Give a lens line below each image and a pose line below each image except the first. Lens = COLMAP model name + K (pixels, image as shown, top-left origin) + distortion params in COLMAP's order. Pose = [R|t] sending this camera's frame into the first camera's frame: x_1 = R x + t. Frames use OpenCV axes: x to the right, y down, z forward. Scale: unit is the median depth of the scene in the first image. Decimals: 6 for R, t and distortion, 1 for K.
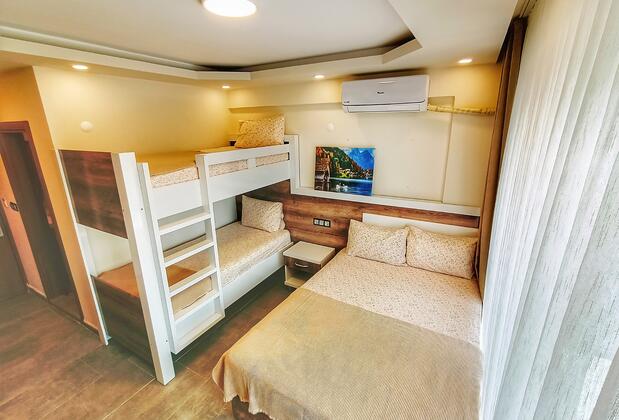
lens RADIAL K [[281.8, 0, 308.4], [0, 281.8, 208.0], [0, 0, 1]] dist [0.000285, 0.000420]
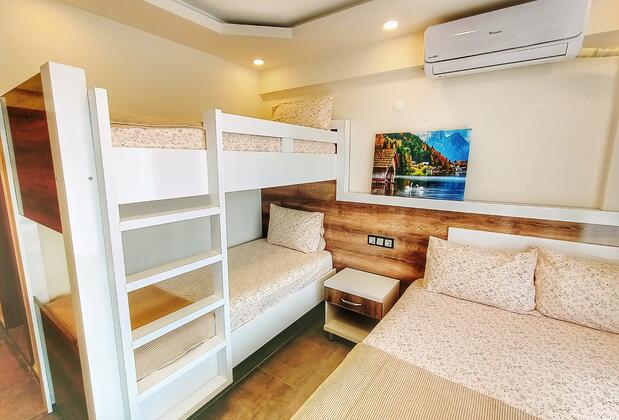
lens RADIAL K [[281.8, 0, 308.4], [0, 281.8, 208.0], [0, 0, 1]] dist [0.000285, 0.000420]
pose [[0.995399, 0.032408, -0.090168, -0.076164], [-0.042850, 0.992278, -0.116398, 0.063533], [0.085700, 0.119726, 0.989101, 0.308496]]
